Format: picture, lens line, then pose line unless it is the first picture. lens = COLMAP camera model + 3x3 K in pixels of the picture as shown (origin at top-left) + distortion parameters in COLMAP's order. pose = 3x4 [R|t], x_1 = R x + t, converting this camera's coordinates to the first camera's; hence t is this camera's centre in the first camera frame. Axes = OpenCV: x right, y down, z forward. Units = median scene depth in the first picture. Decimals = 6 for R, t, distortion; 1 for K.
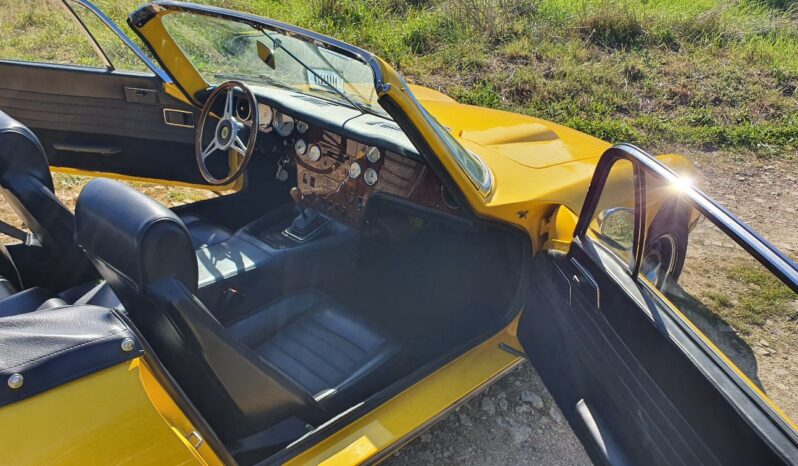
lens RADIAL K [[653.2, 0, 389.4], [0, 653.2, 232.9], [0, 0, 1]] dist [-0.004895, -0.006692]
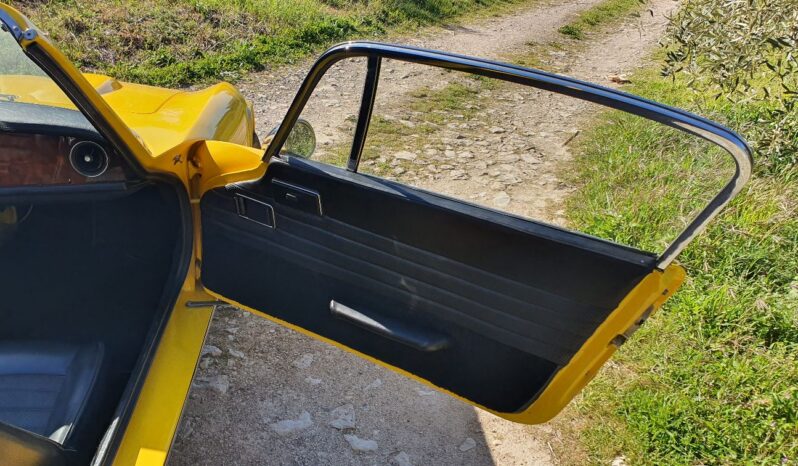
lens RADIAL K [[653.2, 0, 389.4], [0, 653.2, 232.9], [0, 0, 1]] dist [-0.004895, -0.006692]
pose [[0.679355, -0.341180, 0.649672, -0.181220], [0.294798, 0.937648, 0.184146, -0.010865], [-0.671990, 0.066422, 0.737575, 0.089557]]
